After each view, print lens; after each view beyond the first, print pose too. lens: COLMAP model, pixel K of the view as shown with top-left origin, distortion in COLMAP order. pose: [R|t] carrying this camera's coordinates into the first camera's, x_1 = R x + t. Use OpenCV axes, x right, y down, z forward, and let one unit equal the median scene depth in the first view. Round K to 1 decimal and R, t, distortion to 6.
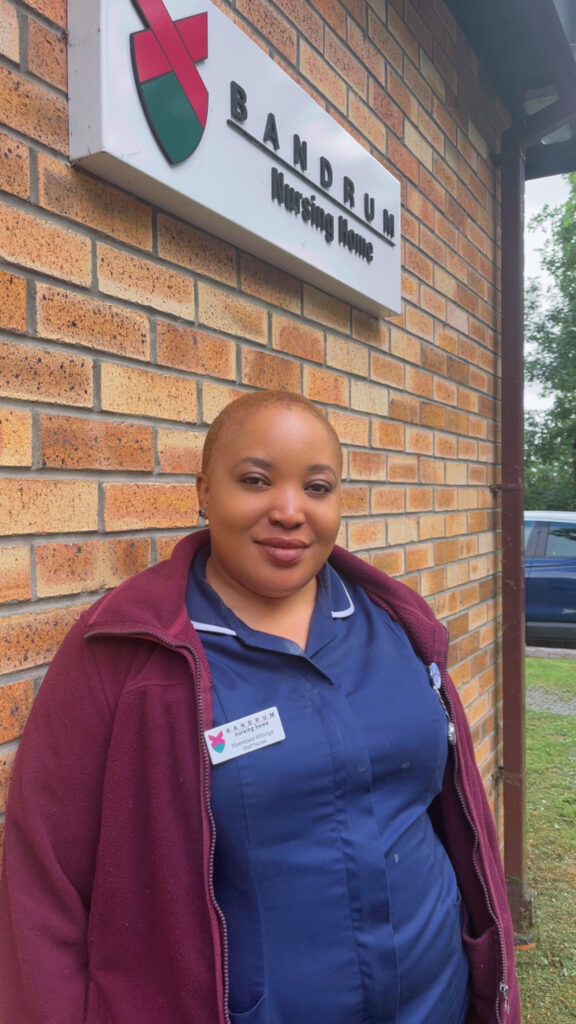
lens RADIAL K [[827.8, 0, 288.0], [0, 827.8, 512.0], [0, 0, 1]] dist [0.060199, -0.074190]
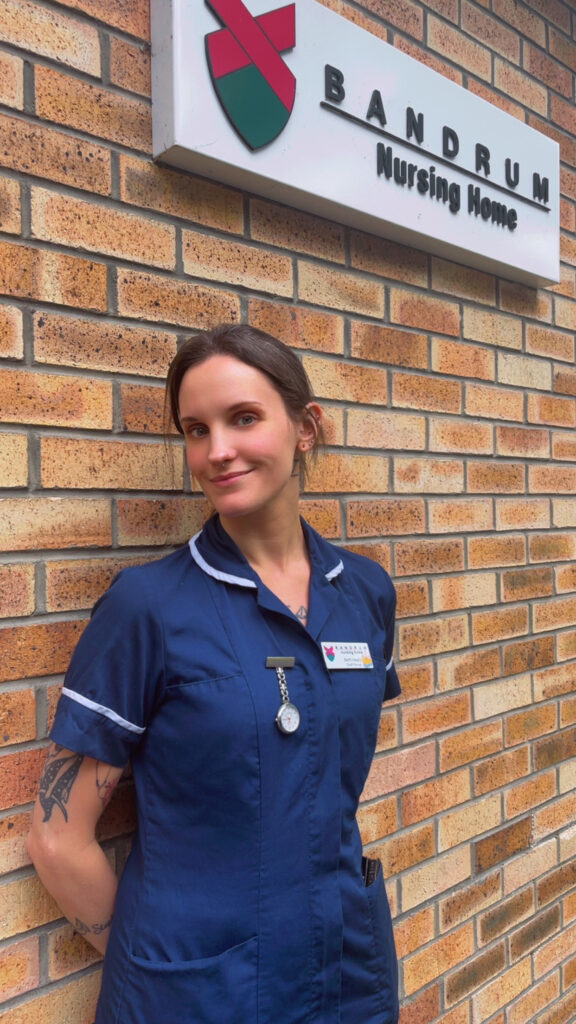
lens RADIAL K [[827.8, 0, 288.0], [0, 827.8, 512.0], [0, 0, 1]] dist [0.060199, -0.074190]
pose [[0.948846, -0.001983, -0.315734, 0.216807], [-0.001273, 0.999948, -0.010107, 0.053577], [0.315737, 0.009992, 0.948794, -0.000622]]
